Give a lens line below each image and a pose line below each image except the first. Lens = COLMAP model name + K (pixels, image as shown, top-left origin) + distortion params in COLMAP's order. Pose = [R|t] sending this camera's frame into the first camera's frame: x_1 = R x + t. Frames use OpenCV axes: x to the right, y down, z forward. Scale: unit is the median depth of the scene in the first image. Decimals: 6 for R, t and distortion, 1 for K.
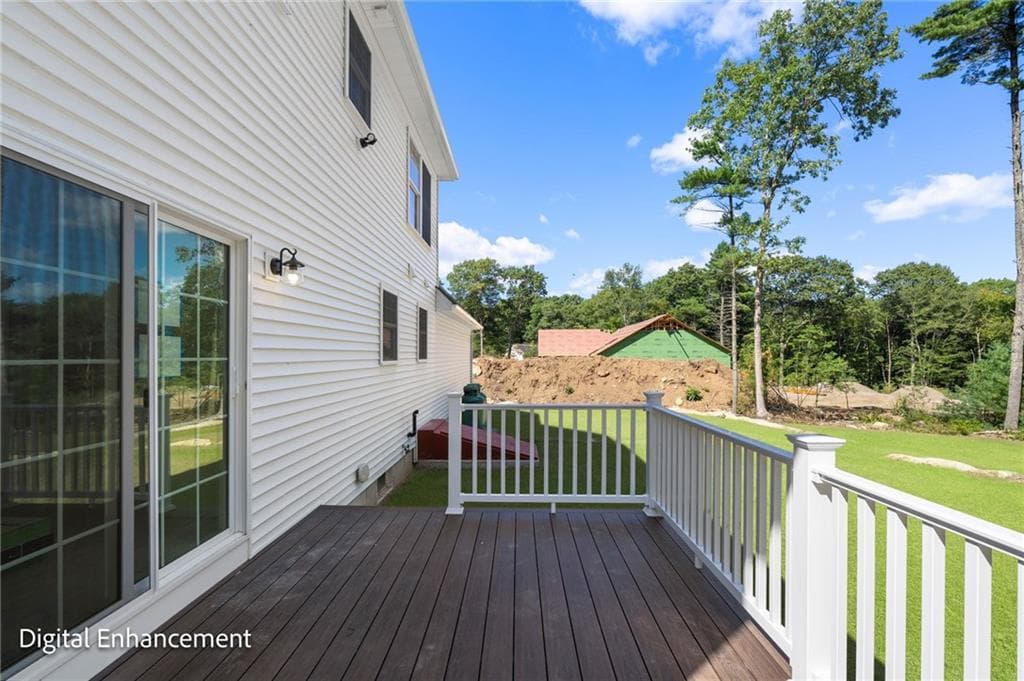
lens RADIAL K [[448.3, 0, 510.7], [0, 448.3, 349.0], [0, 0, 1]] dist [-0.023805, -0.000361]
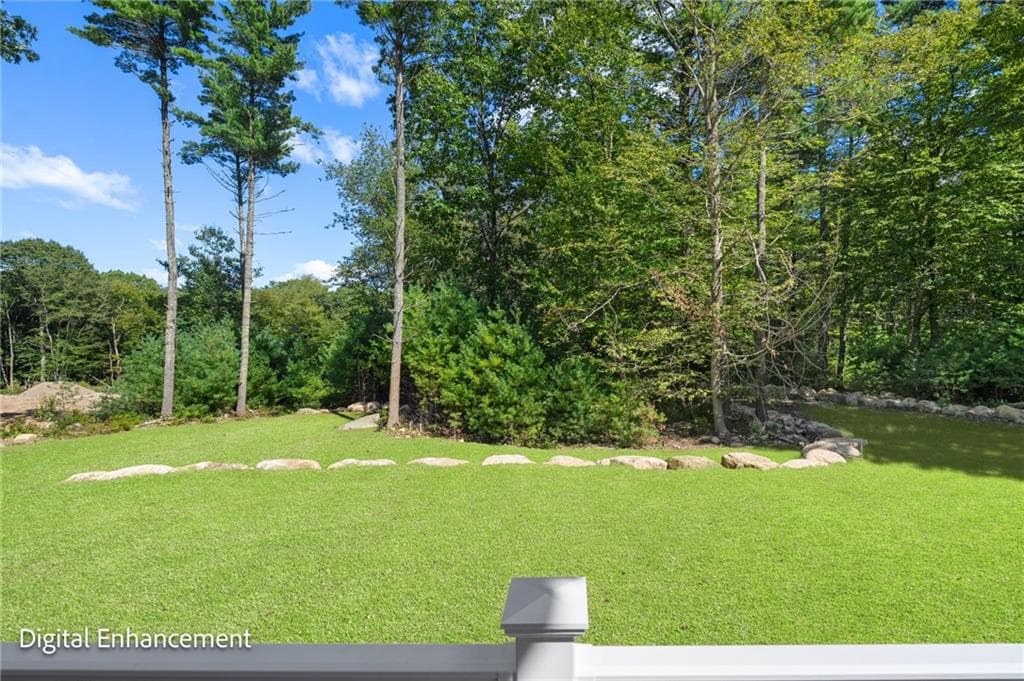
lens RADIAL K [[448.3, 0, 510.7], [0, 448.3, 349.0], [0, 0, 1]] dist [-0.023805, -0.000361]
pose [[-0.032969, -0.023493, 0.999180, 0.026451], [-0.006679, 0.999707, 0.023285, -0.007297], [-0.999434, -0.005906, -0.033116, 0.114664]]
